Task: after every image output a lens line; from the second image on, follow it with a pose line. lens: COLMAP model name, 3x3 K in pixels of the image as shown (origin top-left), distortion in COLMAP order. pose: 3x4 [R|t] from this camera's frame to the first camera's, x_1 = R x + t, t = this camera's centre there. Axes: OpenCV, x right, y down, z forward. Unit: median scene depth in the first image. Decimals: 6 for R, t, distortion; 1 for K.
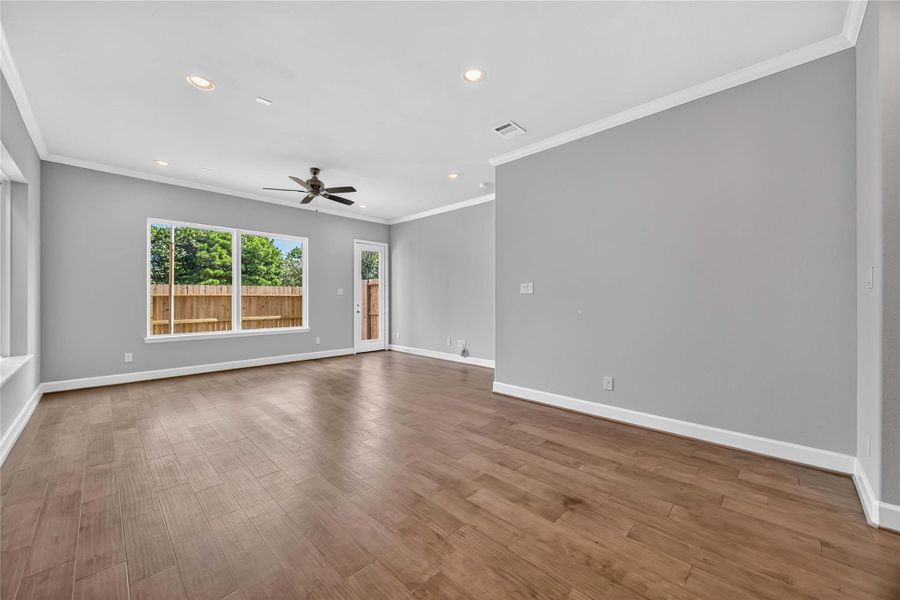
lens RADIAL K [[343.8, 0, 450.0], [0, 343.8, 300.0], [0, 0, 1]] dist [-0.002203, -0.000044]
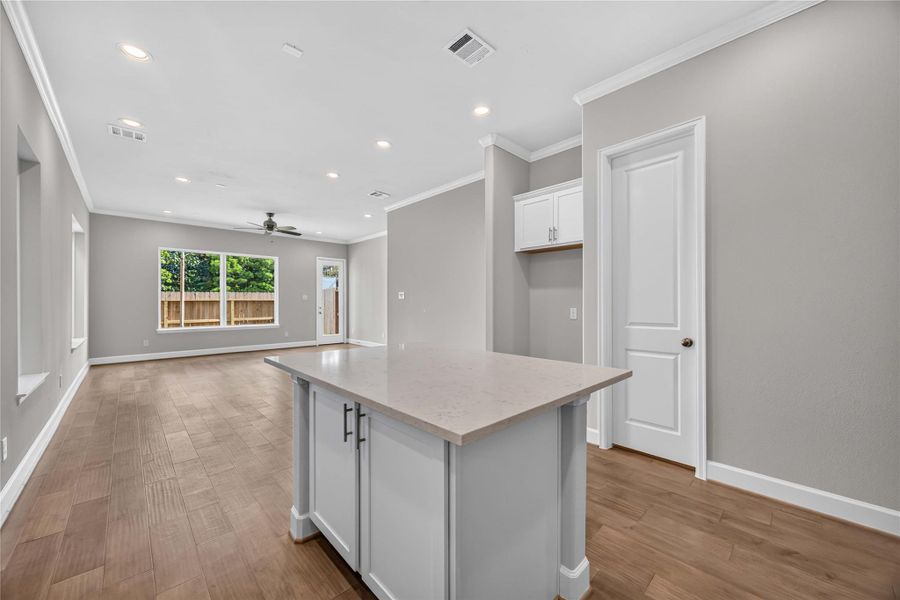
lens RADIAL K [[343.9, 0, 453.0], [0, 343.9, 301.9], [0, 0, 1]] dist [0.000097, 0.000035]
pose [[0.999363, -0.002864, -0.035578, 0.283621], [0.002658, 0.999979, -0.005836, 0.002526], [0.035593, 0.005737, 0.999350, -0.280138]]
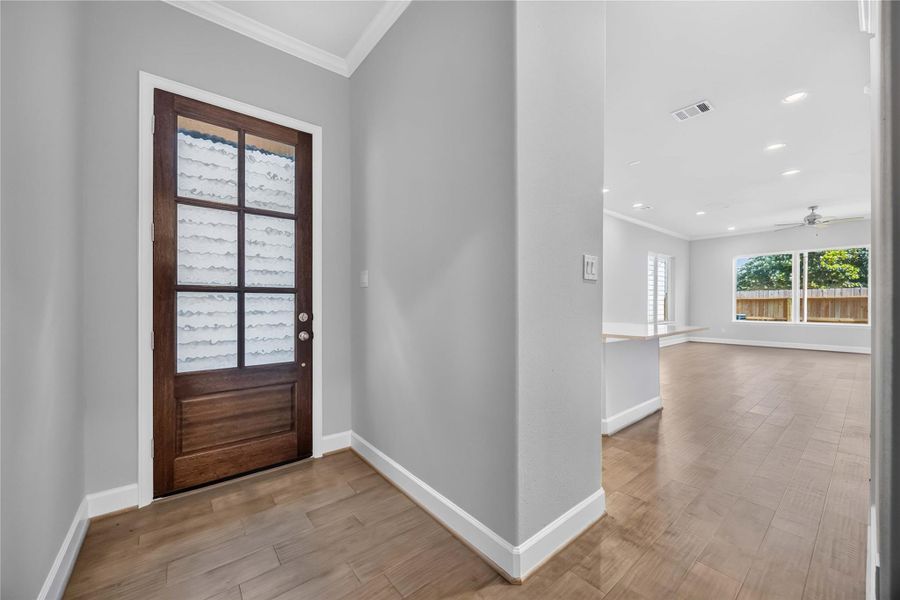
lens RADIAL K [[343.8, 0, 450.0], [0, 343.8, 300.0], [0, 0, 1]] dist [-0.002203, -0.000044]
pose [[-0.111912, -0.003653, -0.993711, 0.759123], [-0.003444, 0.999989, -0.003288, 0.004180], [0.993712, 0.003054, -0.111923, -0.201932]]
